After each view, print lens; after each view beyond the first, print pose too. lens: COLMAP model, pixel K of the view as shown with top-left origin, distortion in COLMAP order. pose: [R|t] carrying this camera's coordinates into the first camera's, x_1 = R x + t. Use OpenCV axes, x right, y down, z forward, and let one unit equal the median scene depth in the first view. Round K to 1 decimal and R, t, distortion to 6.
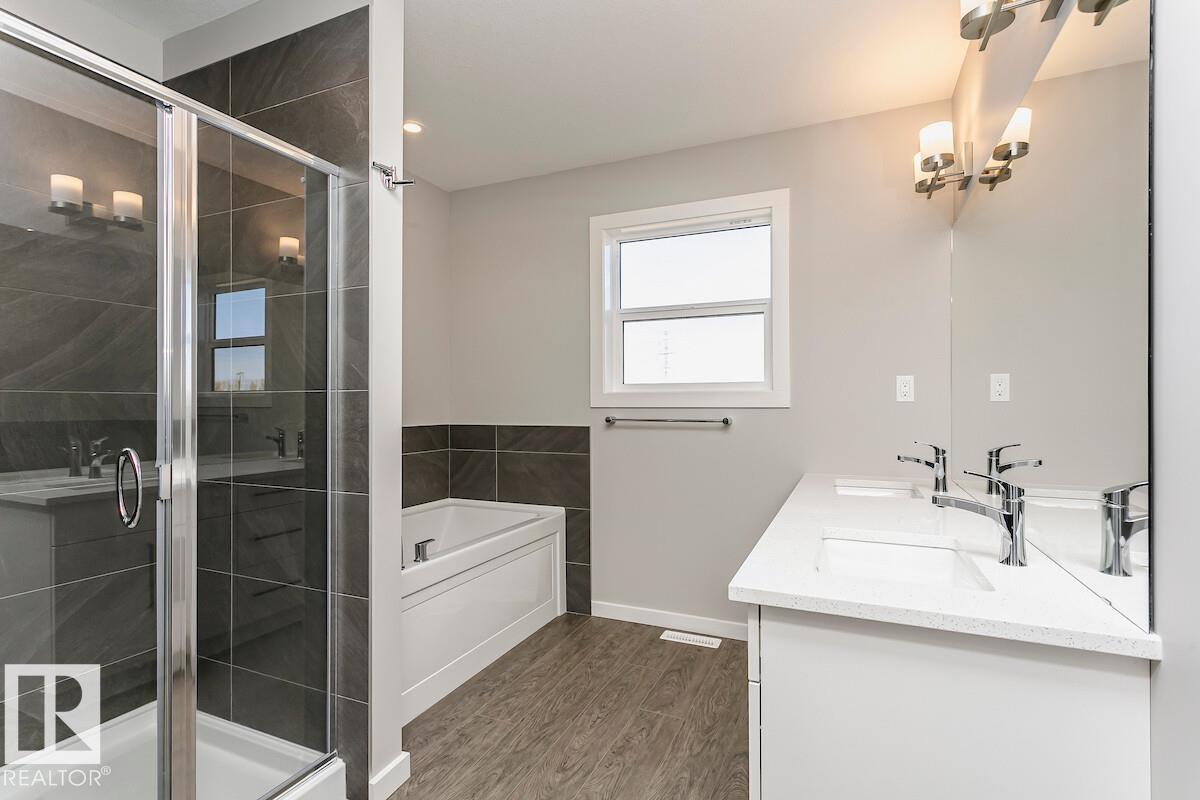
lens RADIAL K [[570.3, 0, 585.8], [0, 570.3, 406.5], [0, 0, 1]] dist [-0.002193, 0.000152]
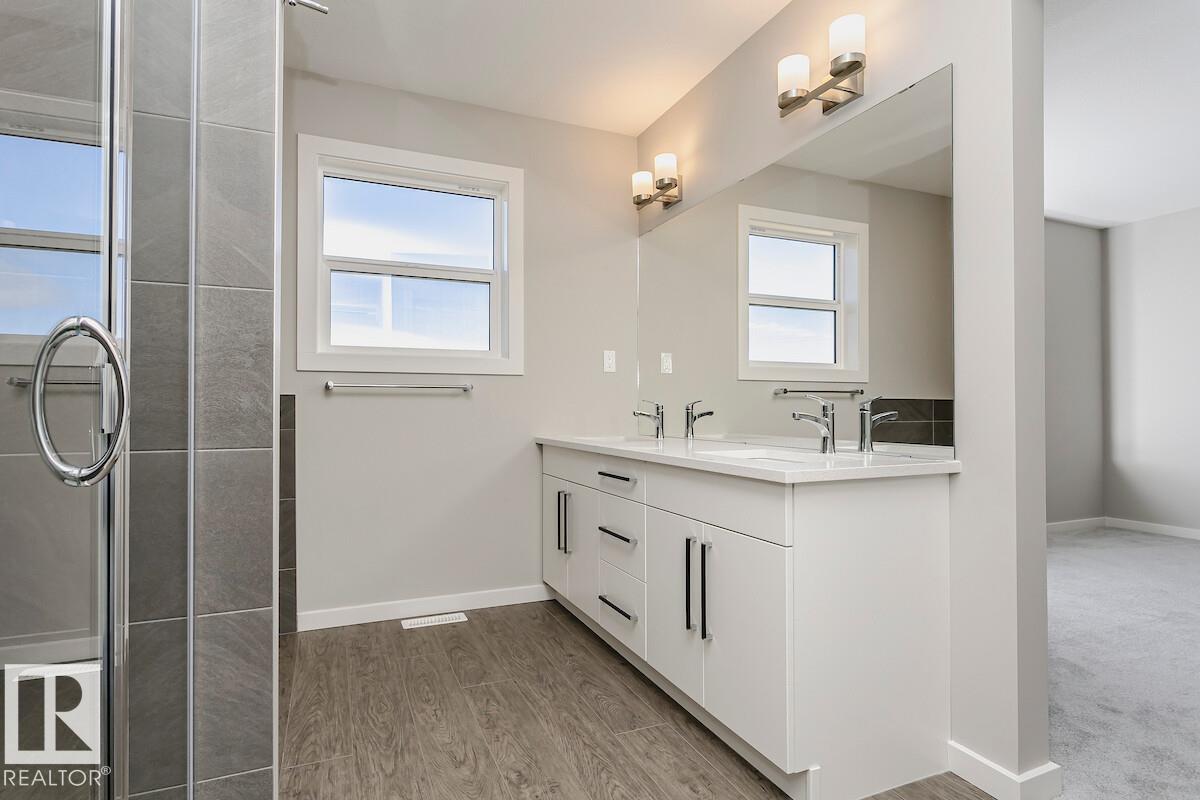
lens RADIAL K [[598.4, 0, 600.0], [0, 598.4, 400.0], [0, 0, 1]] dist [-0.012769, -0.000072]
pose [[0.670768, 0.009357, 0.741608, -0.379878], [-0.000676, 0.999928, -0.012004, 0.063115], [-0.741667, 0.007551, 0.670726, 0.152664]]
